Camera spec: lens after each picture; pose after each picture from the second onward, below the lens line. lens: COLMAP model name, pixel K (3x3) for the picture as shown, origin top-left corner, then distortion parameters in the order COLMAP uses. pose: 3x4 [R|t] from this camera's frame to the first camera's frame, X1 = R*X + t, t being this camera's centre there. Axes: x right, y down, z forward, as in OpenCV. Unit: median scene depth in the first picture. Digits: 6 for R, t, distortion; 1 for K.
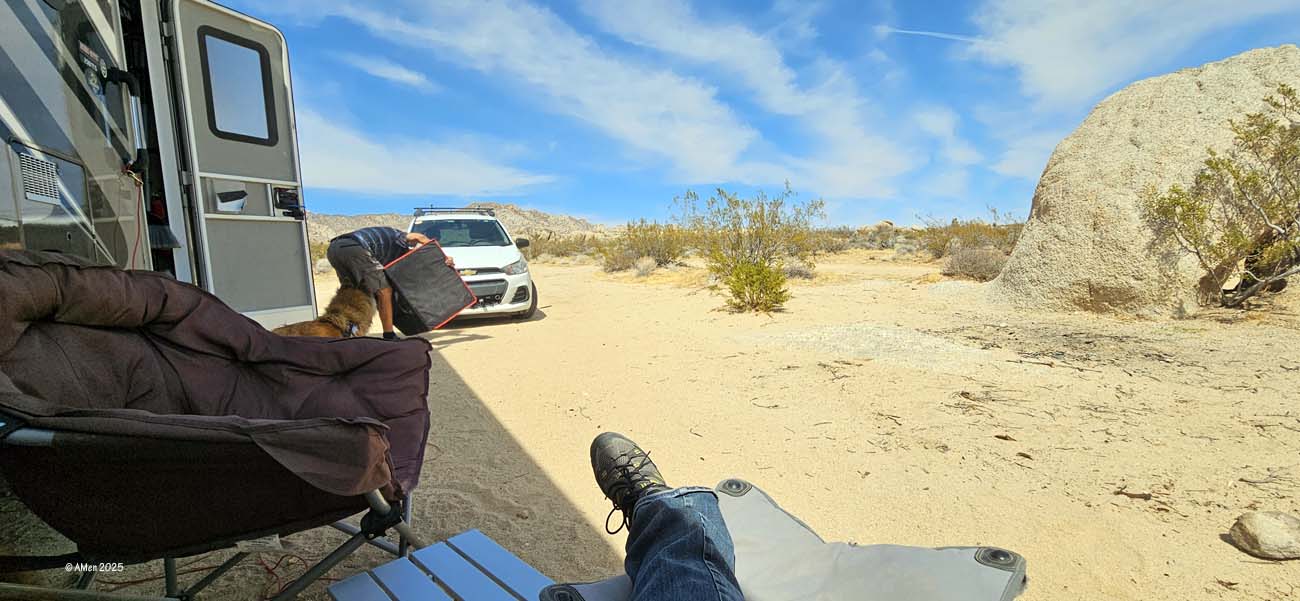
lens RADIAL K [[529.4, 0, 652.0], [0, 529.4, 293.8], [0, 0, 1]] dist [0.000604, 0.000179]
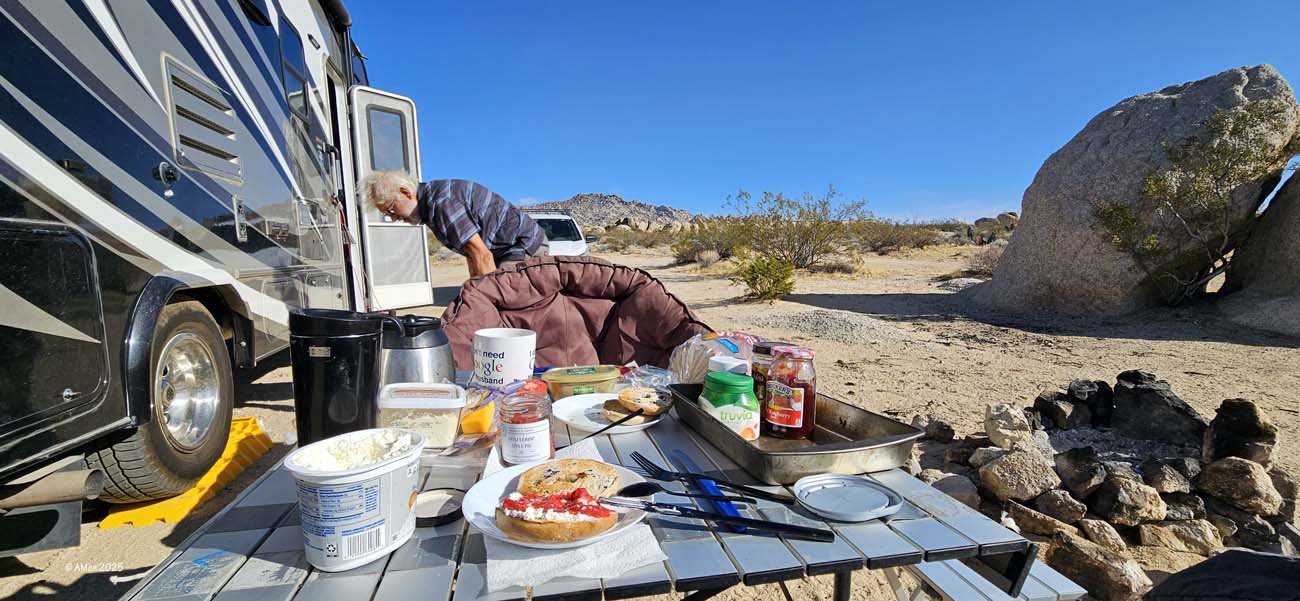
lens RADIAL K [[529.4, 0, 652.0], [0, 529.4, 293.8], [0, 0, 1]] dist [0.000604, 0.000179]
pose [[0.983039, 0.029926, -0.180939, 0.214115], [-0.026691, 0.999438, 0.020290, 0.004129], [0.181445, -0.015116, 0.983285, -0.307021]]
